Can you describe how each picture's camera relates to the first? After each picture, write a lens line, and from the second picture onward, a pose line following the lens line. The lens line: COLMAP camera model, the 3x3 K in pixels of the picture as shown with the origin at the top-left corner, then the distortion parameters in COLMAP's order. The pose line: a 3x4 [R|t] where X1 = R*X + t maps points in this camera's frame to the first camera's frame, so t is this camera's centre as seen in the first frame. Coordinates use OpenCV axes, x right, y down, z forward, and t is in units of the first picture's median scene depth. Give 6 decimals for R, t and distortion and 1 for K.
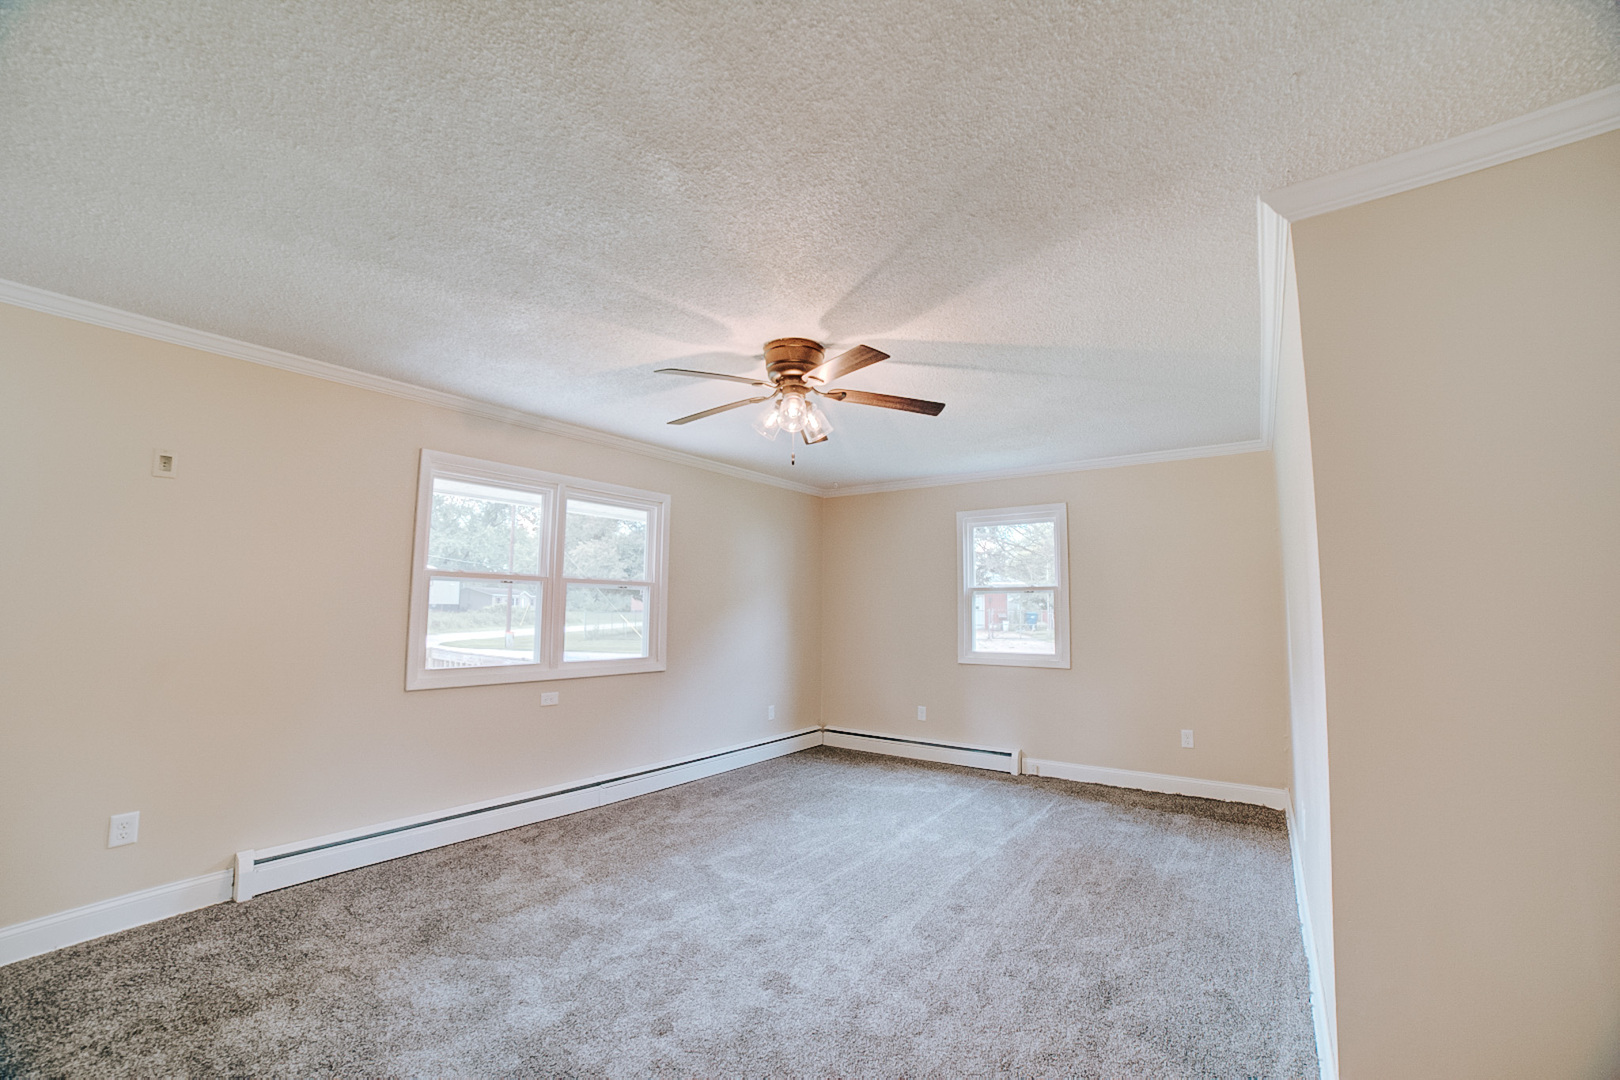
lens RADIAL K [[654.0, 0, 806.9], [0, 654.0, 543.7], [0, 0, 1]] dist [-0.099416, 0.035450]
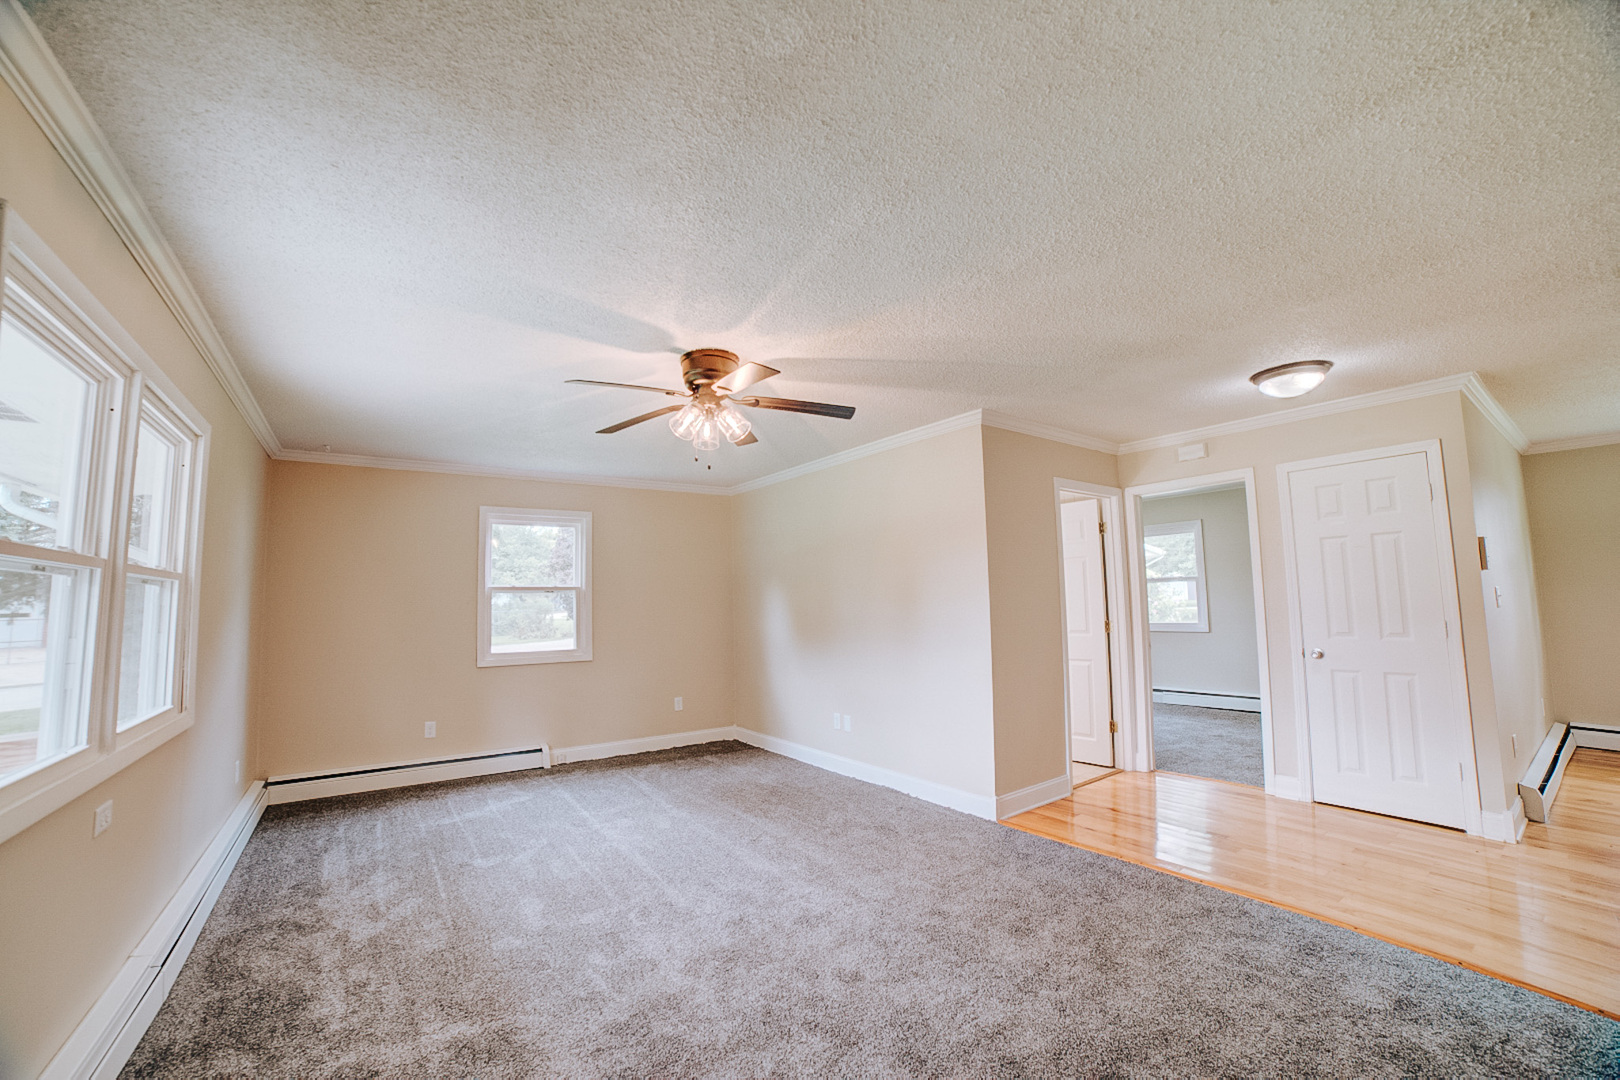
lens RADIAL K [[654.0, 0, 806.9], [0, 654.0, 543.7], [0, 0, 1]] dist [-0.099416, 0.035450]
pose [[0.285470, 0.073335, 0.955578, -0.681868], [-0.071755, 0.995905, -0.054994, 0.031235], [-0.955698, -0.052868, 0.289563, 0.382669]]
